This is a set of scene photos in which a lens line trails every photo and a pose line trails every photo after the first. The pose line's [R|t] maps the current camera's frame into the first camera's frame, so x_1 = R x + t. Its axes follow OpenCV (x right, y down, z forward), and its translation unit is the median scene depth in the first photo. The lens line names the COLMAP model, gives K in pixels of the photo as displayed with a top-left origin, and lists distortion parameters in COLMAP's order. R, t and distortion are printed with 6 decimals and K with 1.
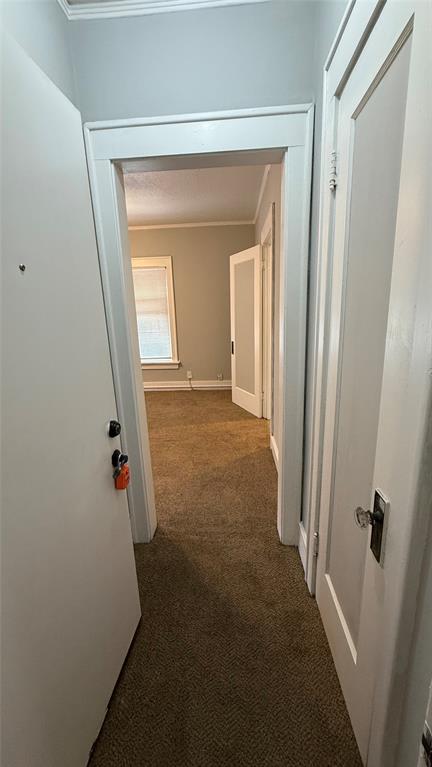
lens RADIAL K [[305.0, 0, 216.0], [0, 305.0, 383.5], [0, 0, 1]] dist [-0.000660, 0.000034]
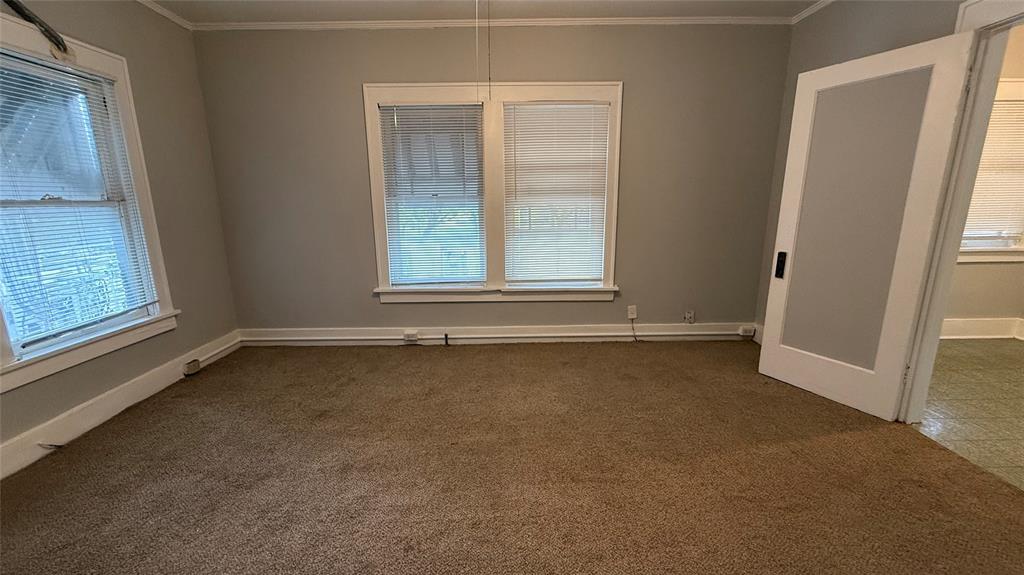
lens RADIAL K [[407.2, 0, 509.6], [0, 407.2, 289.5], [0, 0, 1]] dist [-0.000660, 0.000034]
pose [[0.997240, 0.007715, 0.073844, -0.379928], [-0.005994, 0.999706, -0.023488, -0.054058], [-0.074003, 0.022981, 0.996993, 0.344091]]
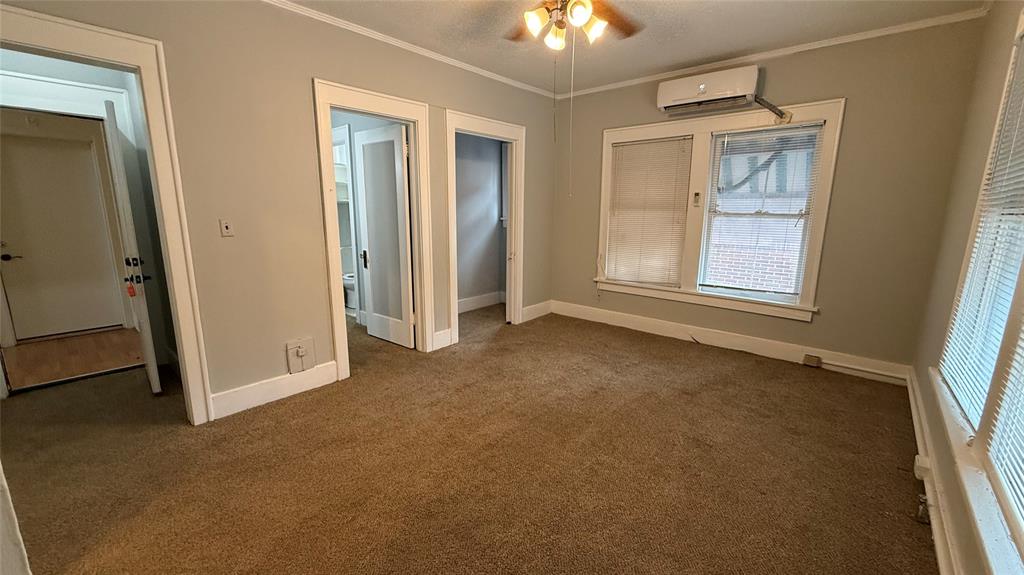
lens RADIAL K [[407.2, 0, 509.6], [0, 407.2, 289.5], [0, 0, 1]] dist [-0.000660, 0.000034]
pose [[-0.615182, 0.182371, -0.767002, 0.038558], [-0.175229, 0.916913, 0.358560, -0.227142], [0.768665, 0.354981, -0.532112, 0.951154]]
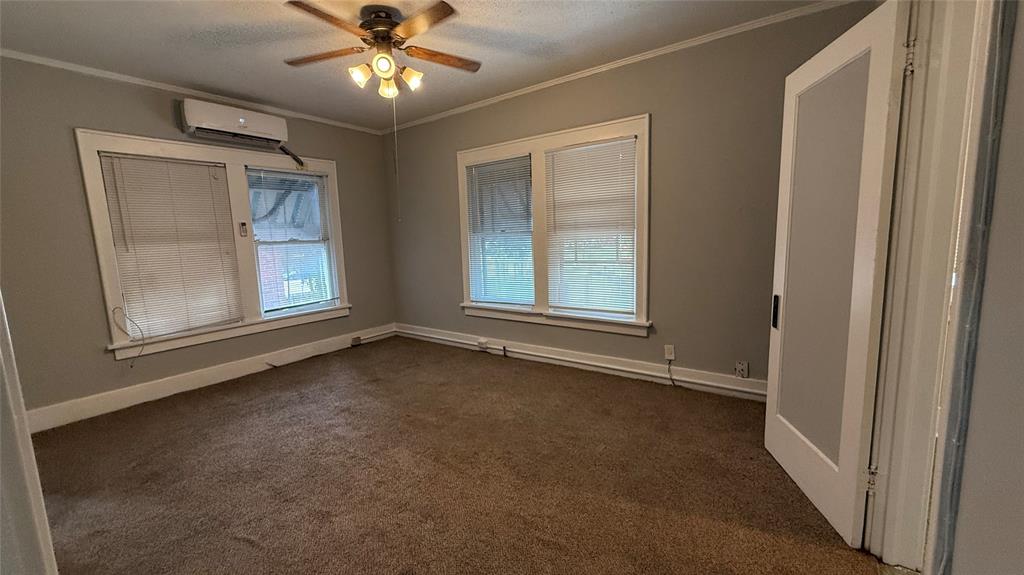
lens RADIAL K [[407.2, 0, 509.6], [0, 407.2, 289.5], [0, 0, 1]] dist [-0.000660, 0.000034]
pose [[0.840808, 0.076491, -0.535902, 0.040335], [-0.121598, 0.991355, -0.049284, -0.070076], [0.527499, 0.106603, 0.842841, 0.345305]]
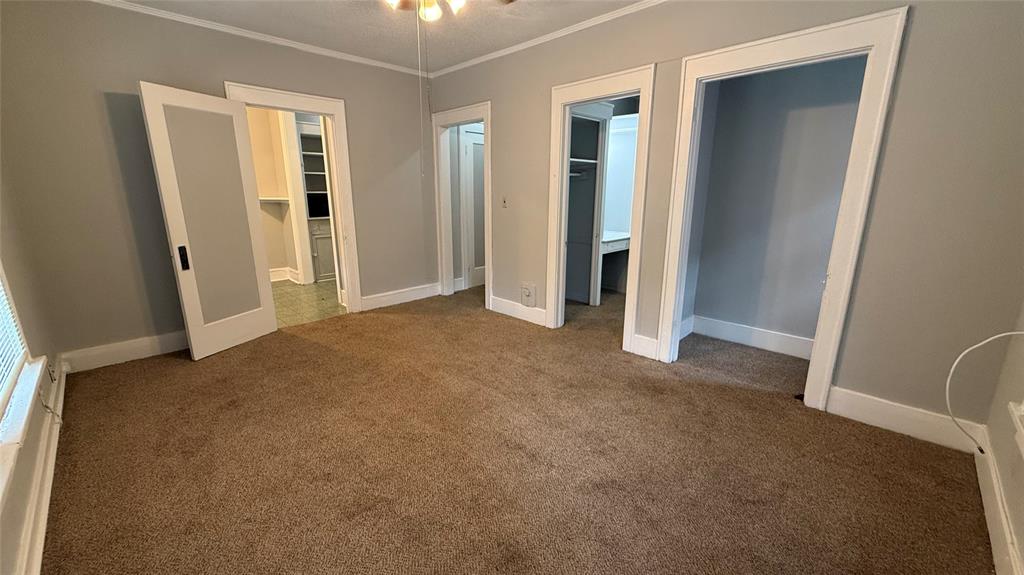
lens RADIAL K [[407.2, 0, 509.6], [0, 407.2, 289.5], [0, 0, 1]] dist [-0.000660, 0.000034]
pose [[-0.747016, -0.127334, 0.652498, -0.758158], [0.182863, 0.904271, 0.385818, -0.213446], [-0.639162, 0.407530, -0.652220, 1.004034]]
